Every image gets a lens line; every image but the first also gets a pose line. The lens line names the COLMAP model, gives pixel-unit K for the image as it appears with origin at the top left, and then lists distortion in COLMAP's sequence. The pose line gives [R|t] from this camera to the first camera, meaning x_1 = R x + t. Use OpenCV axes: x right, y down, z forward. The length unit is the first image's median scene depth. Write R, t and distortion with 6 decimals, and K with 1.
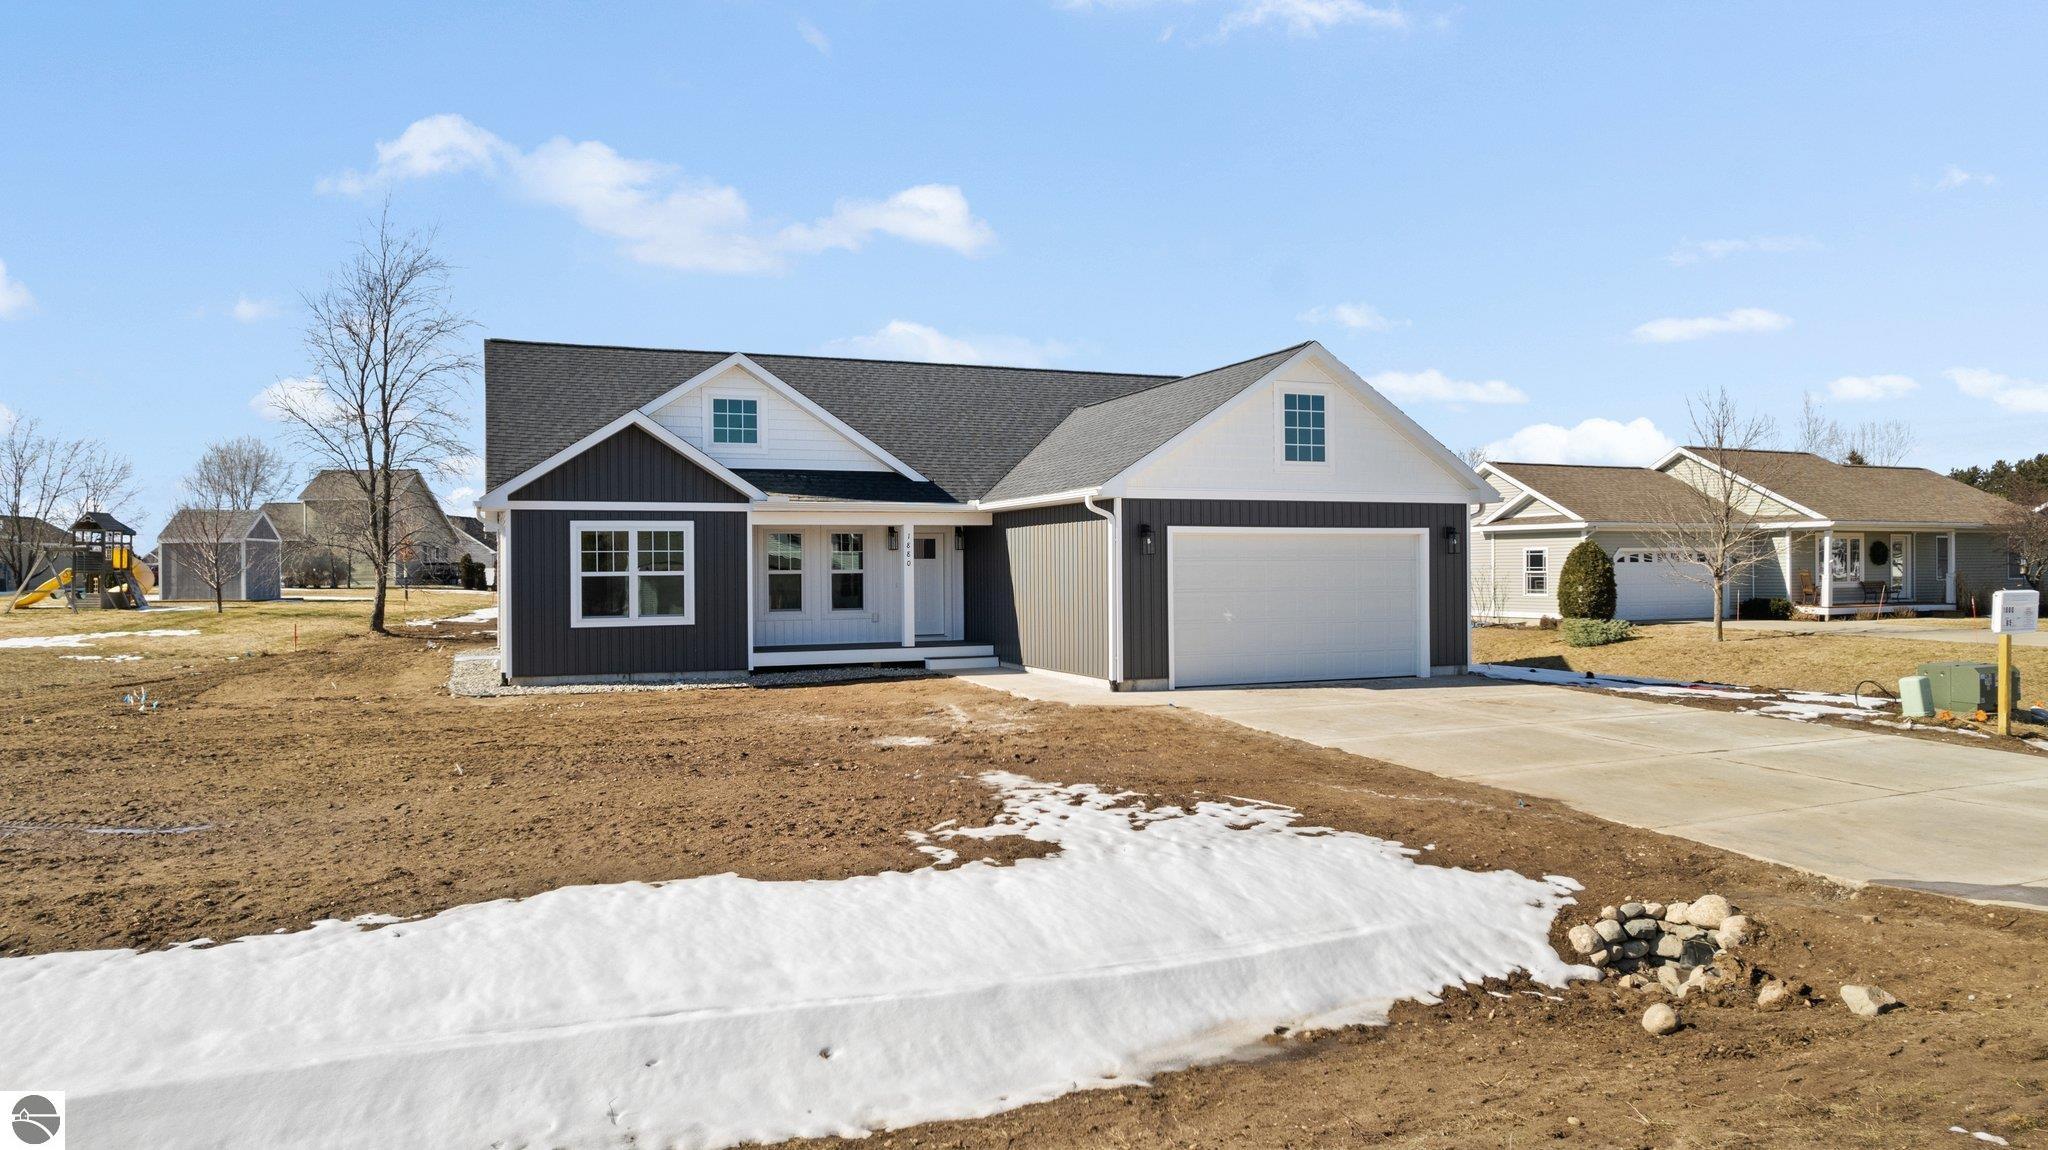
lens RADIAL K [[1304.6, 0, 1024.0], [0, 1304.6, 575.0], [0, 0, 1]] dist [-0.066923, 0.062976]
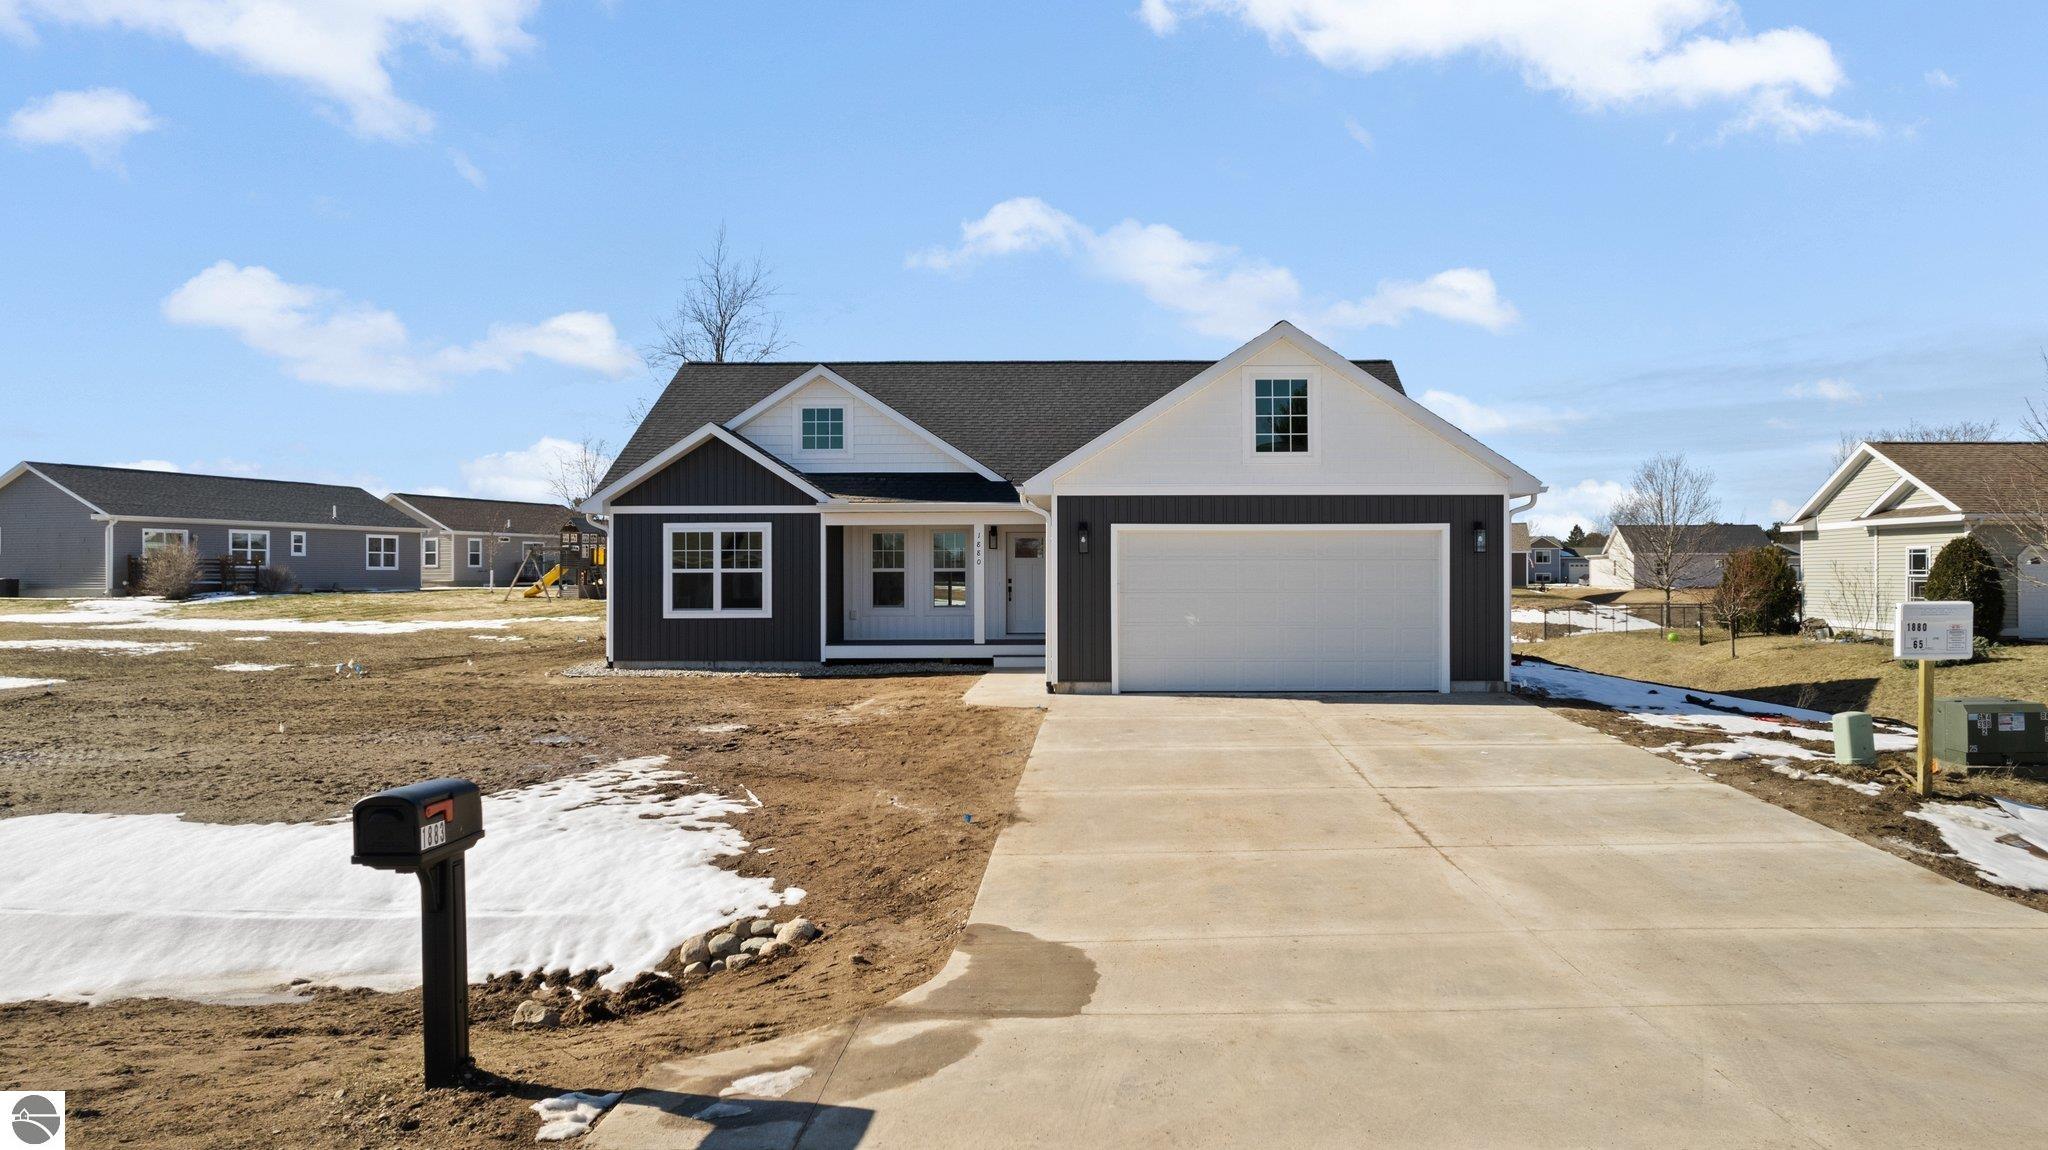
lens RADIAL K [[1347.0, 0, 1140.1], [0, 1347.0, 576.9], [0, 0, 1]] dist [-0.032626, 0.001688]
pose [[0.927218, 0.006975, -0.374457, 0.456494], [-0.006487, 0.999976, 0.002563, -0.000953], [0.374466, 0.000053, 0.927241, 0.076839]]
